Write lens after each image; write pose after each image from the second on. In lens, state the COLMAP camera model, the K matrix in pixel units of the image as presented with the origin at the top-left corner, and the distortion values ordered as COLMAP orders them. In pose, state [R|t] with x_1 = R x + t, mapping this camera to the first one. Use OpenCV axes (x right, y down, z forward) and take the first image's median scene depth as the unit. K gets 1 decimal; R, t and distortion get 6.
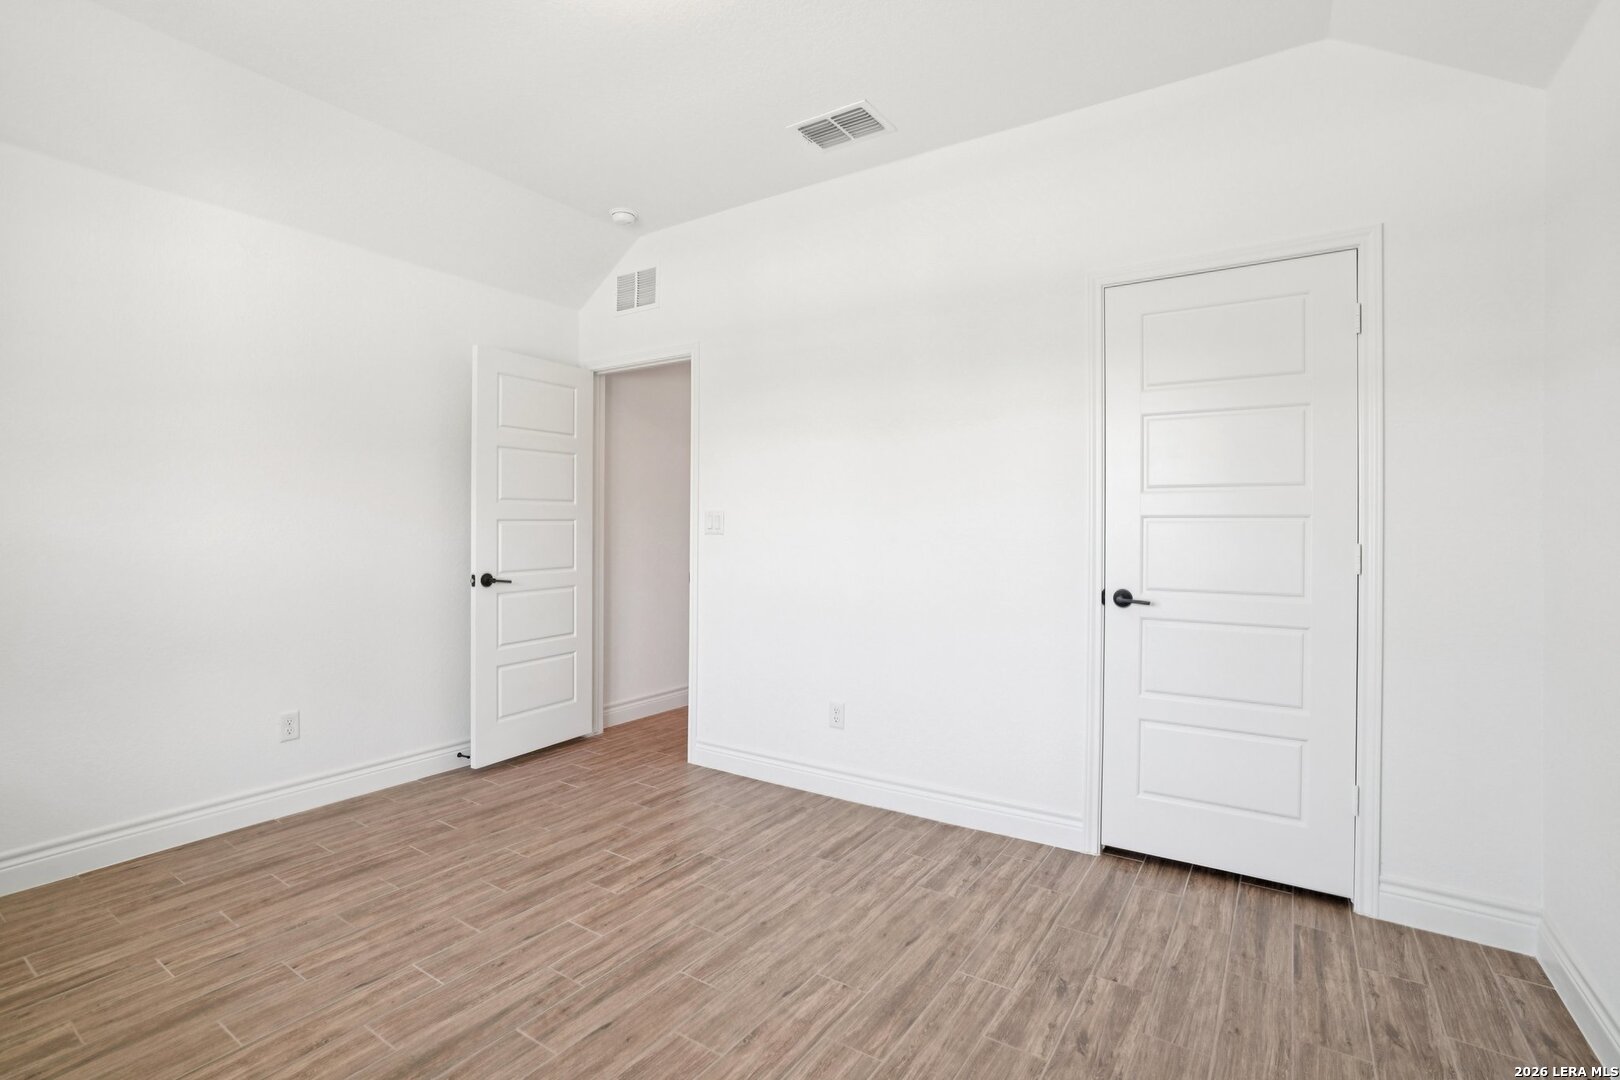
lens RADIAL K [[750.1, 0, 824.0], [0, 750.1, 526.4], [0, 0, 1]] dist [-0.043751, 0.017051]
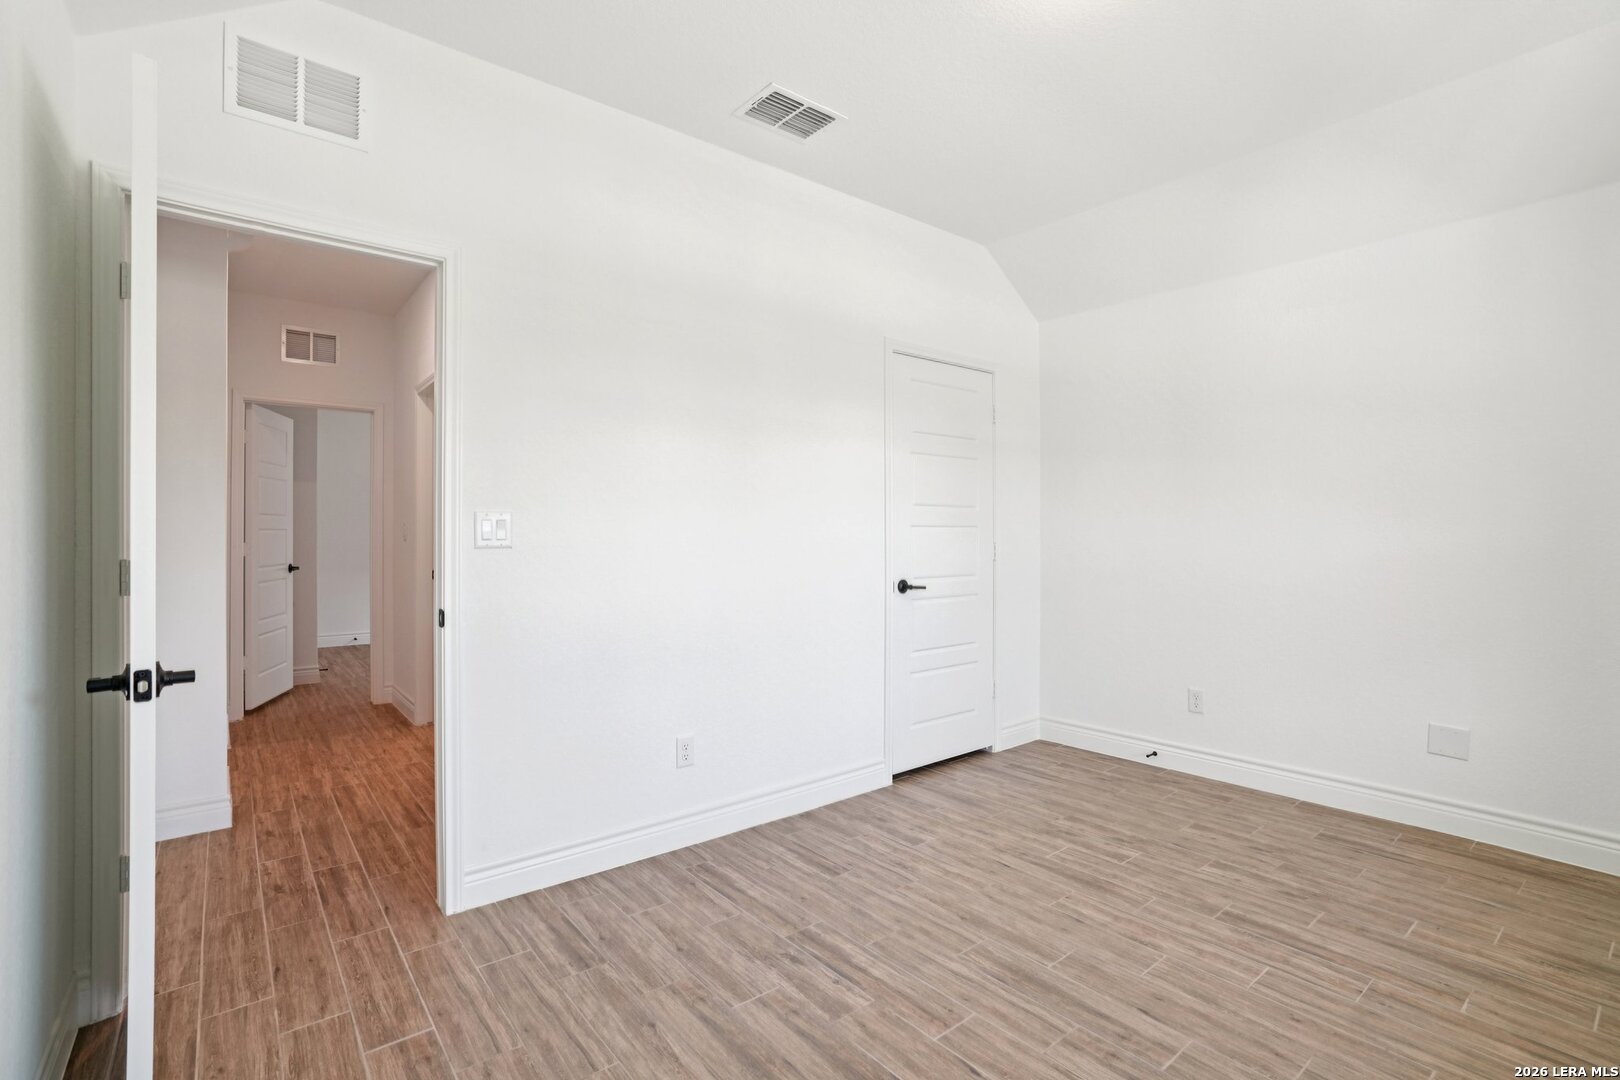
lens RADIAL K [[750.1, 0, 811.0], [0, 750.1, 525.8], [0, 0, 1]] dist [-0.043751, 0.017051]
pose [[0.308231, 0.004749, 0.951300, -1.087054], [-0.001715, 0.999989, -0.004436, -0.008093], [-0.951310, -0.000264, 0.308236, 0.846617]]
